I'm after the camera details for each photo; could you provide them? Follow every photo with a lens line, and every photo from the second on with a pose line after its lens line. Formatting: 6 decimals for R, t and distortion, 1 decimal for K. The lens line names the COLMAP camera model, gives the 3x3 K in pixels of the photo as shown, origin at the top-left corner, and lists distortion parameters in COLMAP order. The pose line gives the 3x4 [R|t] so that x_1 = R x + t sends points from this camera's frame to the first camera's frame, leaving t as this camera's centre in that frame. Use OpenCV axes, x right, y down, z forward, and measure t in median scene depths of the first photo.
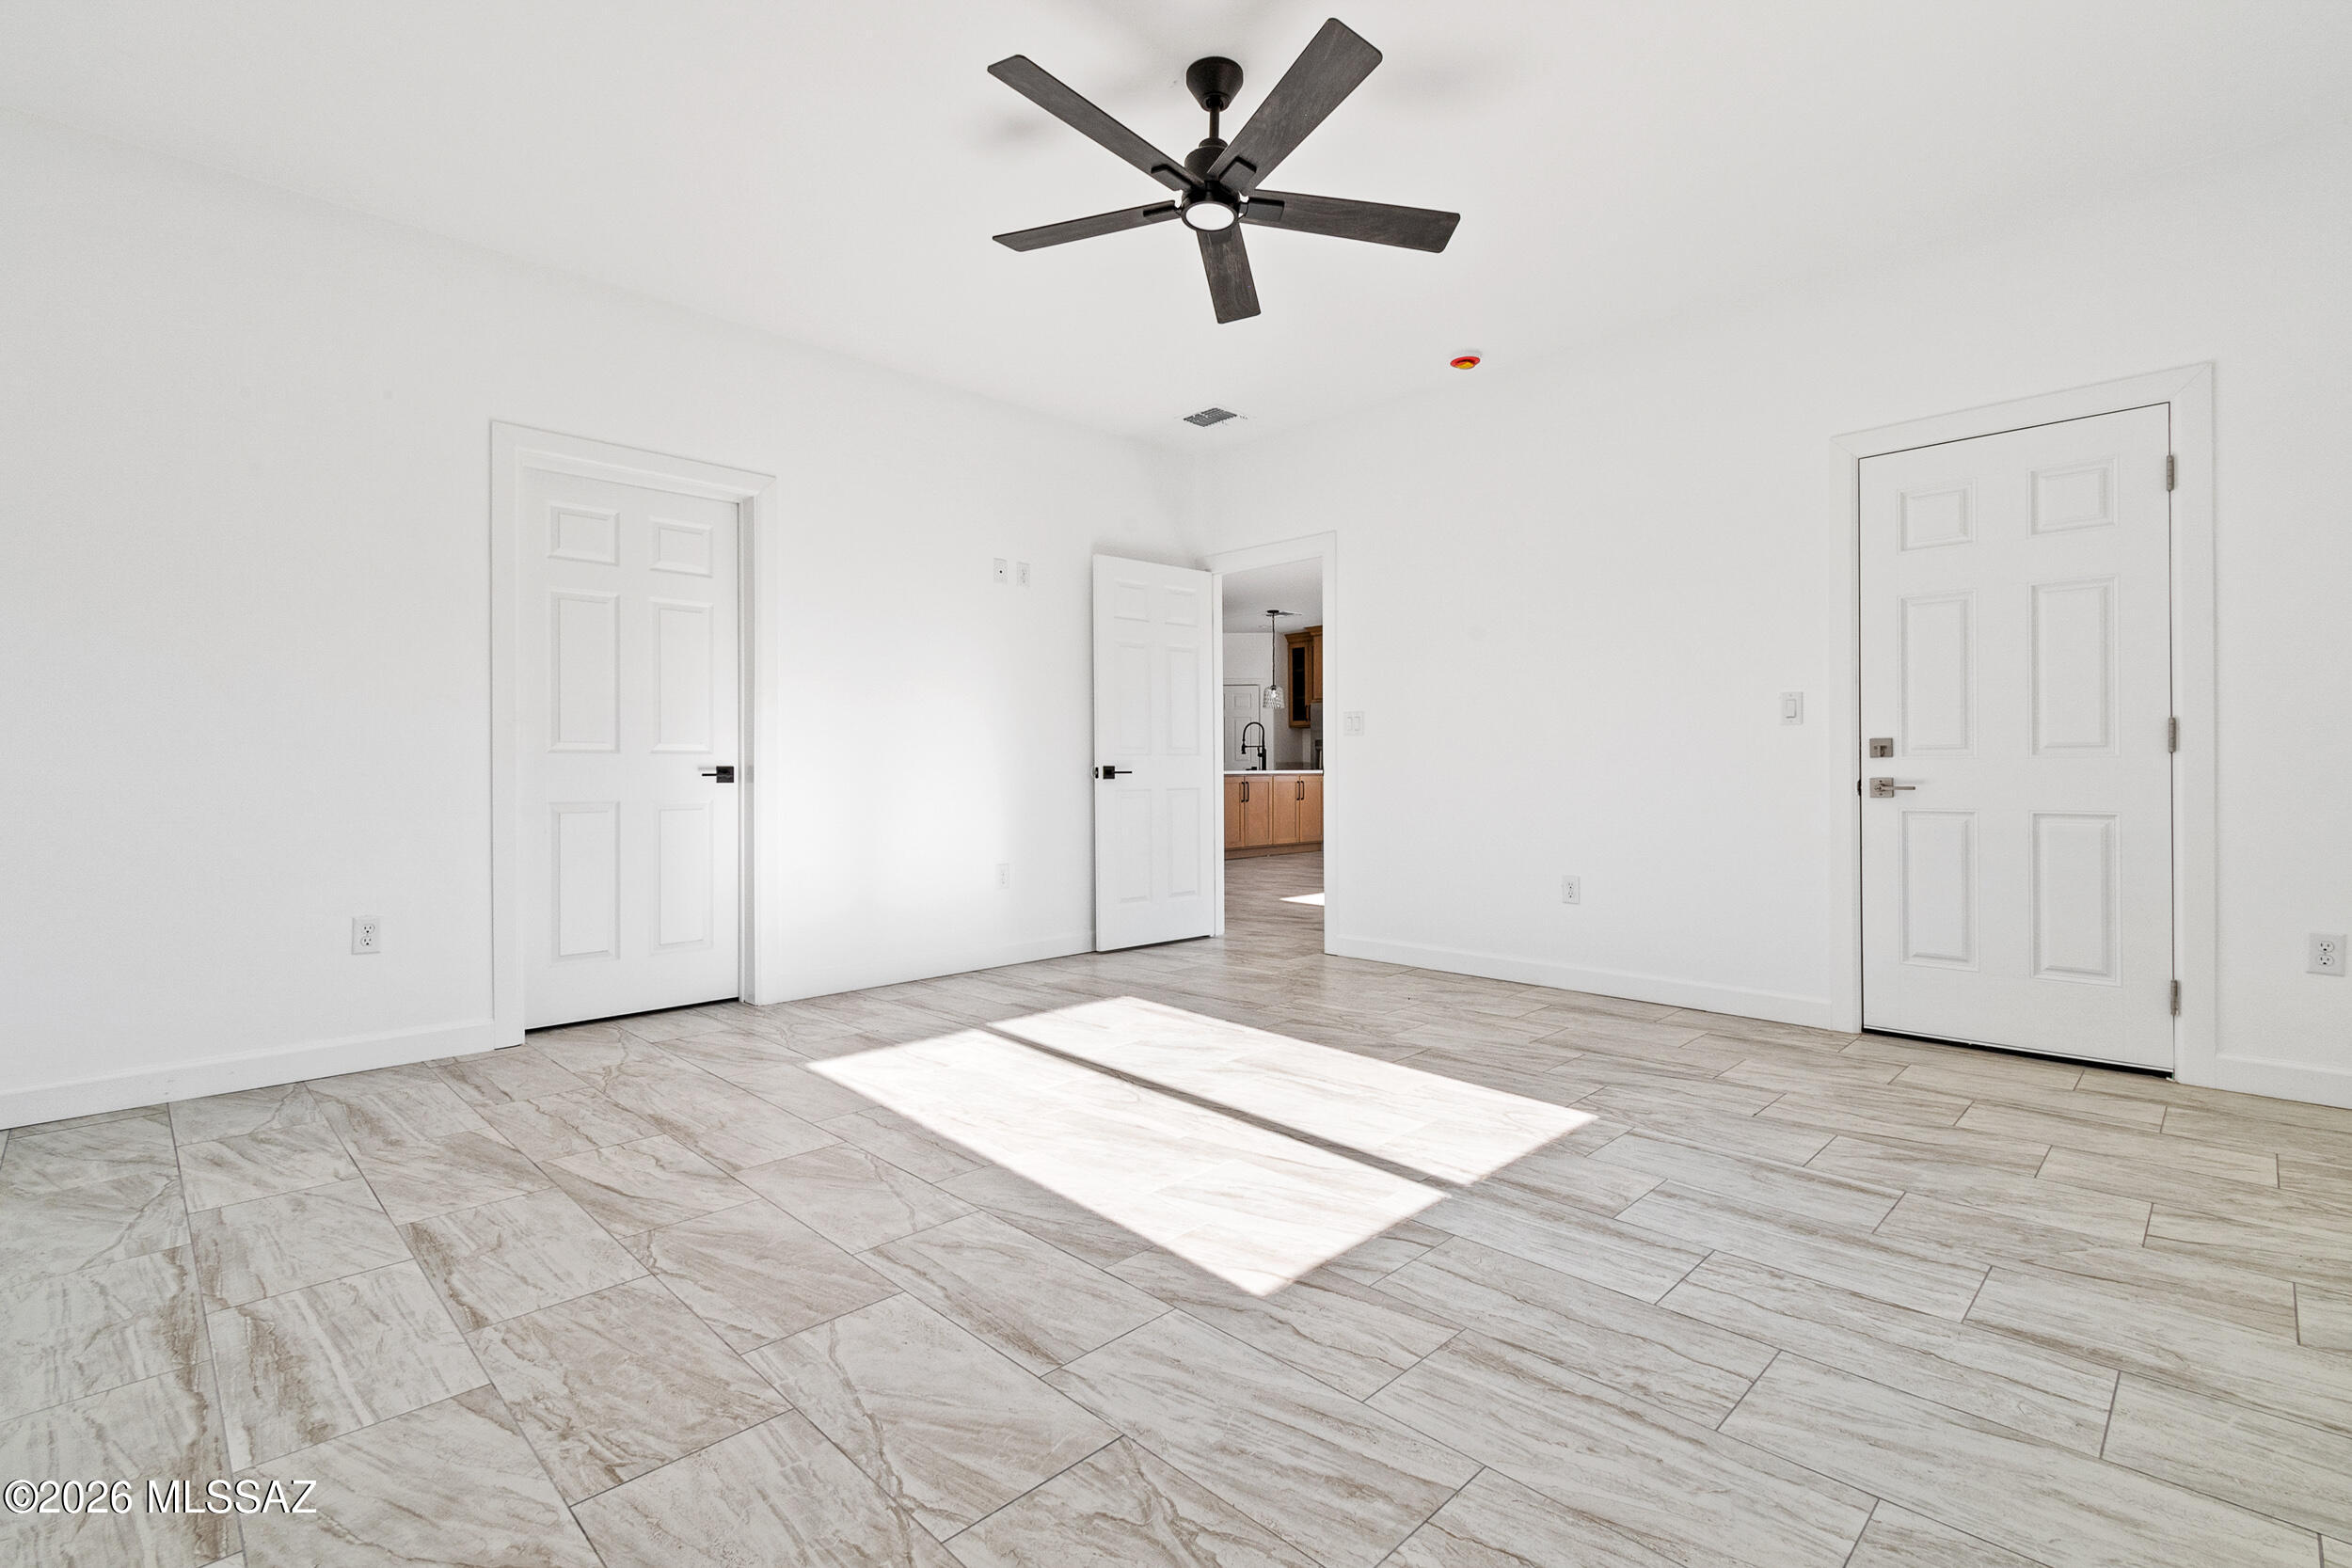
lens RADIAL K [[1063.8, 0, 1184.1], [0, 1063.8, 771.8], [0, 0, 1]] dist [0.004035, -0.000503]
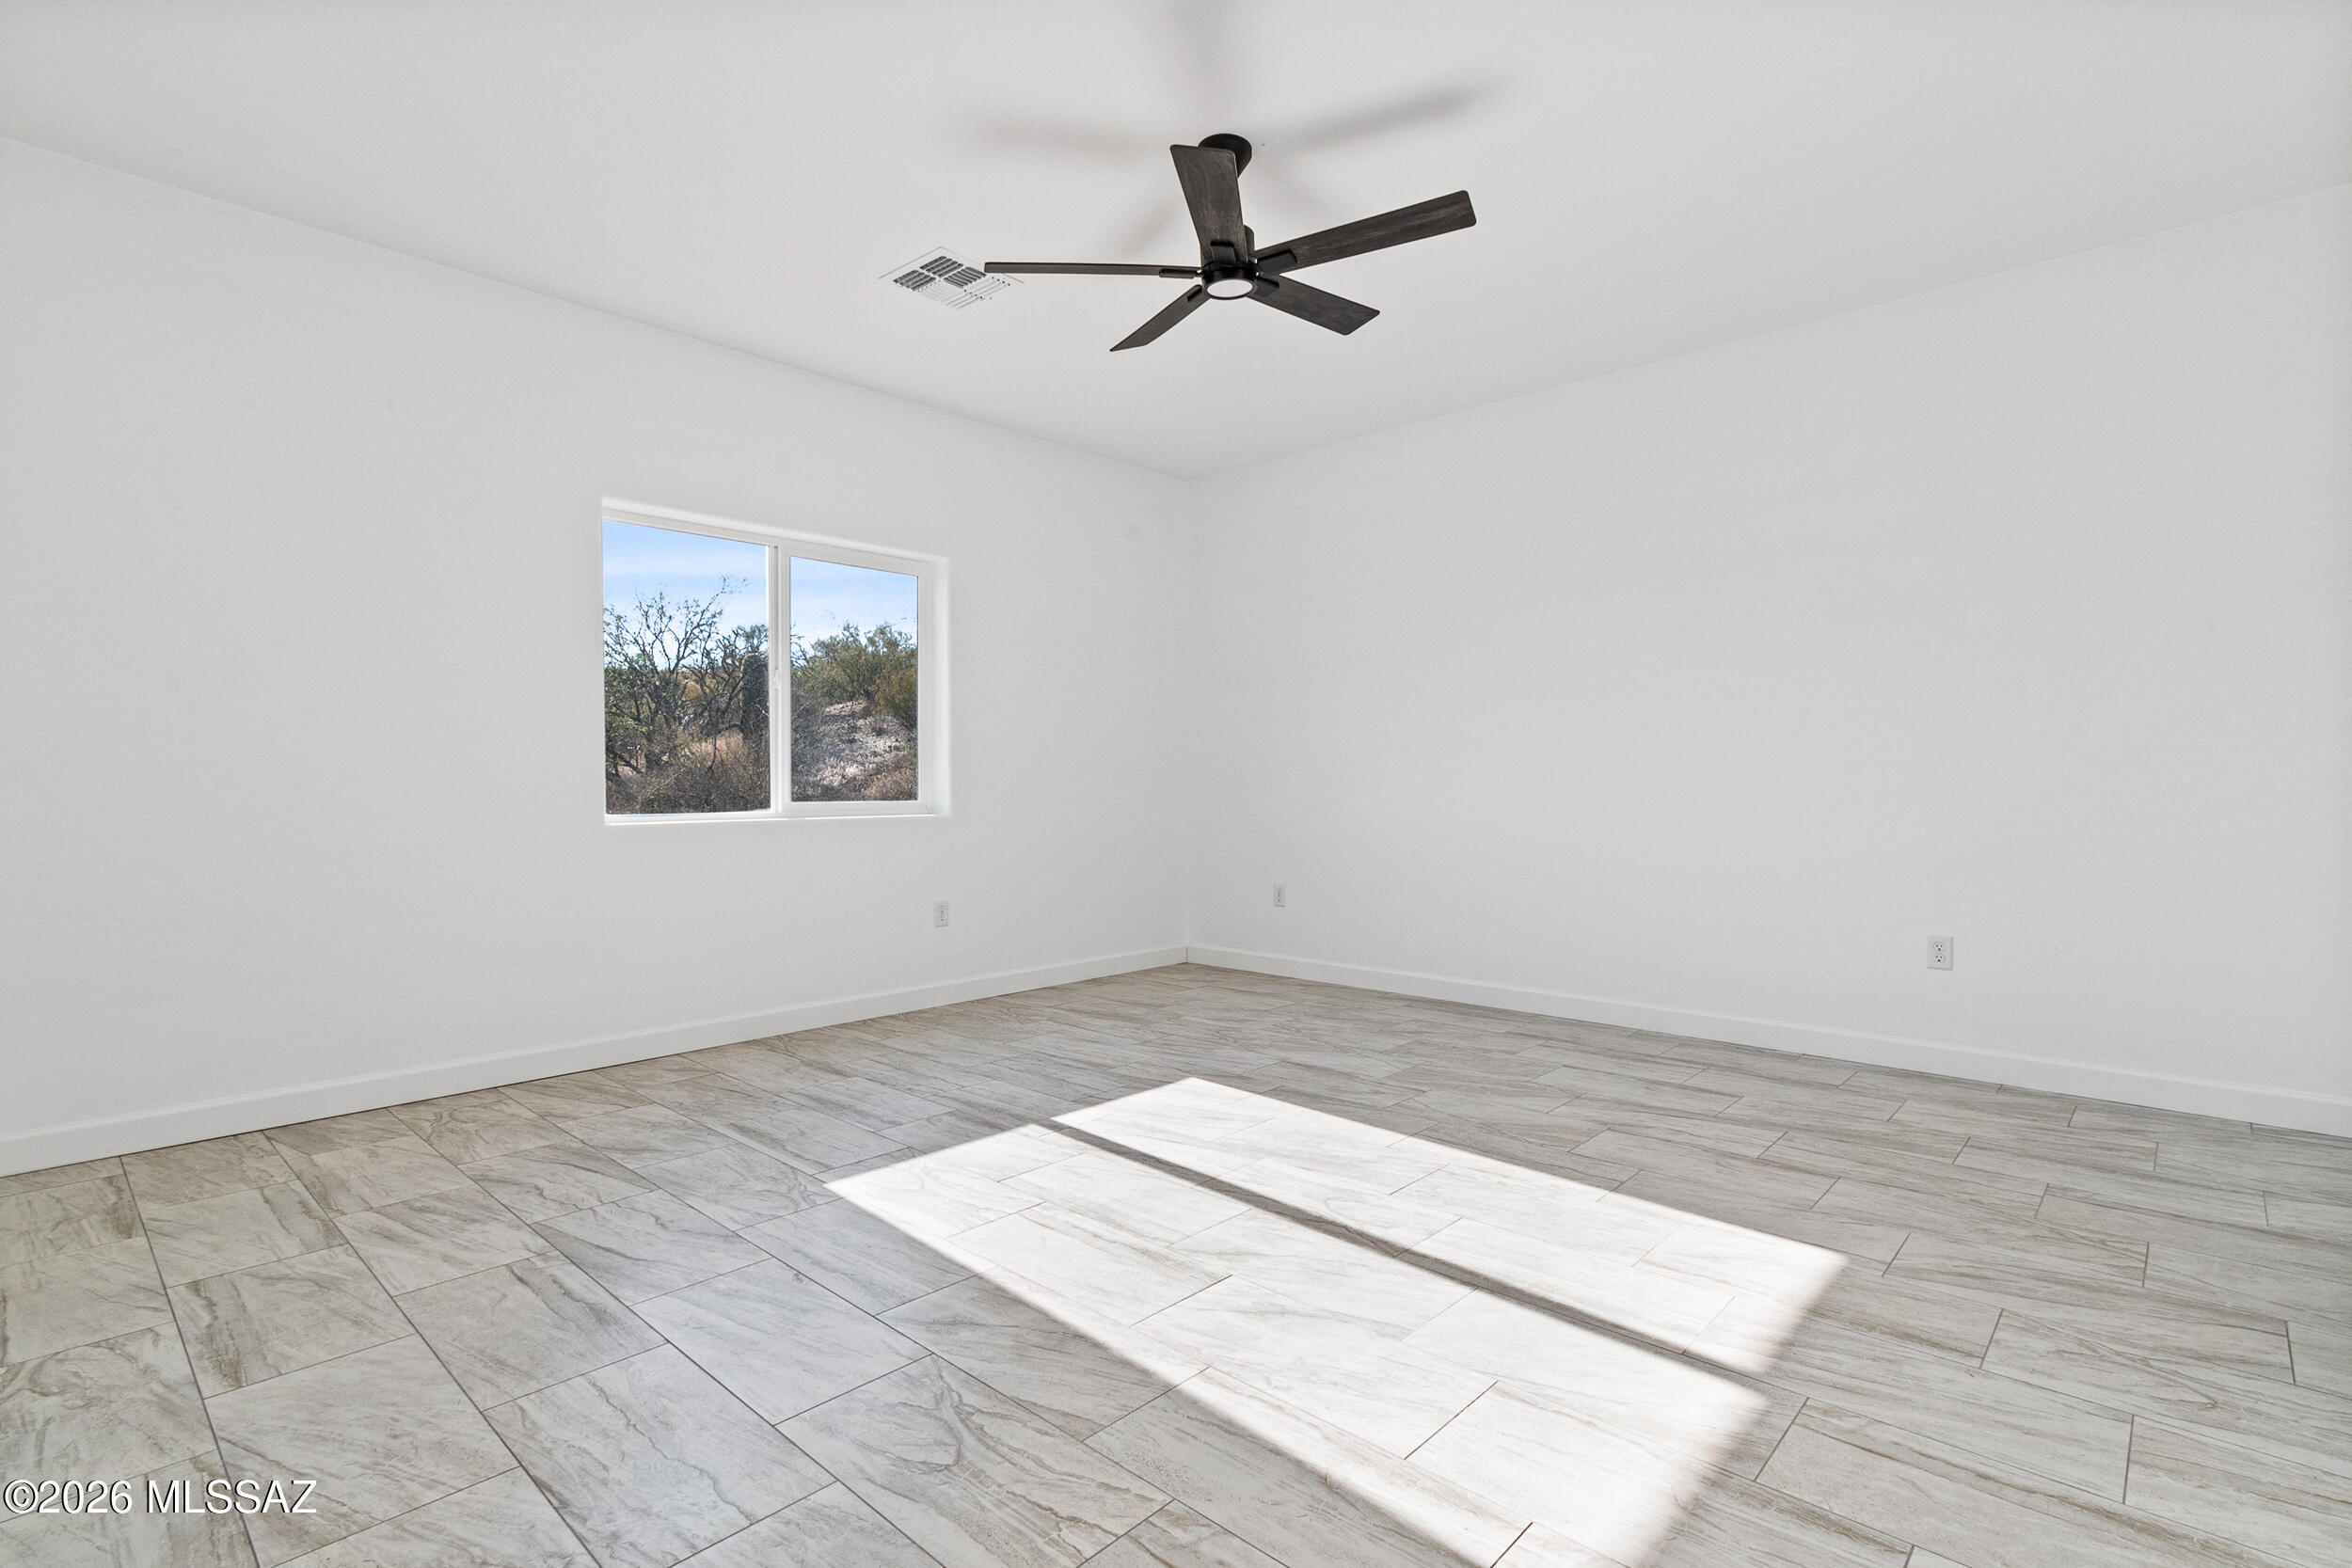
lens RADIAL K [[1063.8, 0, 1184.1], [0, 1063.8, 771.8], [0, 0, 1]] dist [0.004035, -0.000503]
pose [[-0.999455, 0.006316, -0.032392, 0.139985], [0.006600, 0.999941, -0.008679, -0.043530], [0.032335, -0.008888, -0.999438, 2.702255]]
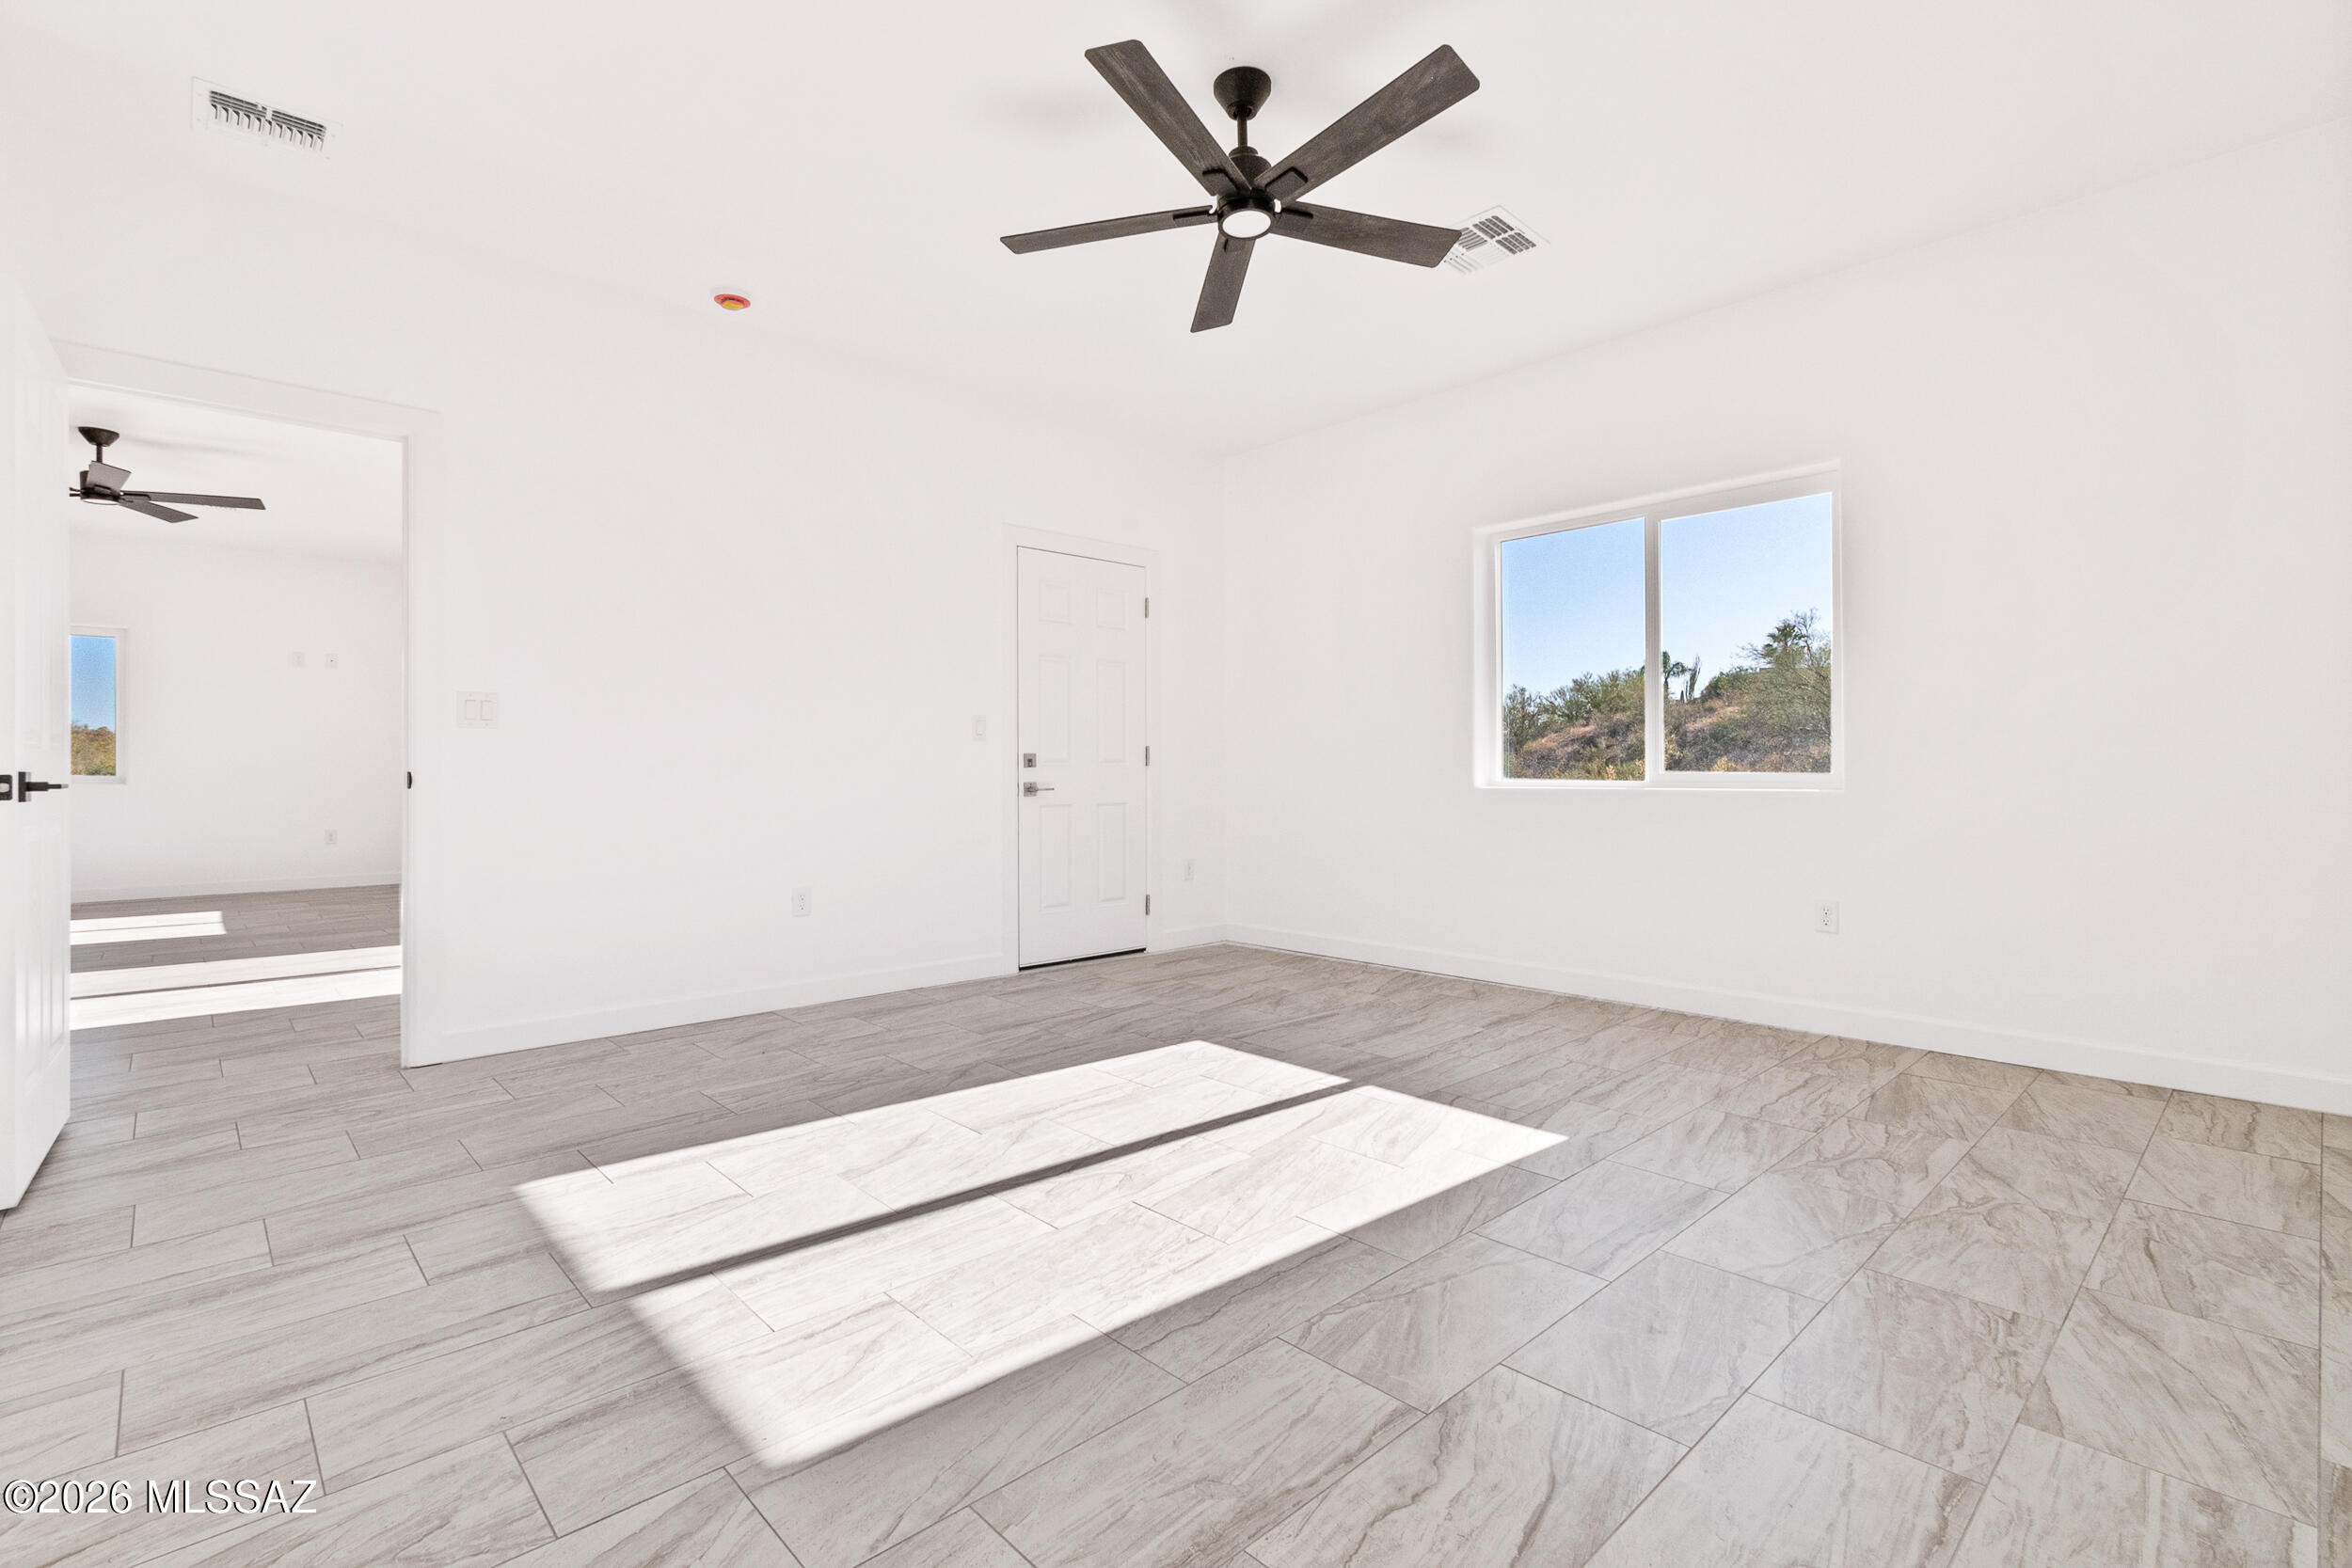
lens RADIAL K [[1078.9, 0, 1204.9], [0, 1078.9, 779.9], [0, 0, 1]] dist [0.011738, -0.003463]
pose [[0.016572, -0.001277, 0.999862, -1.277447], [0.008005, 0.999967, 0.001145, 0.005126], [-0.999831, 0.007985, 0.016581, 1.341294]]
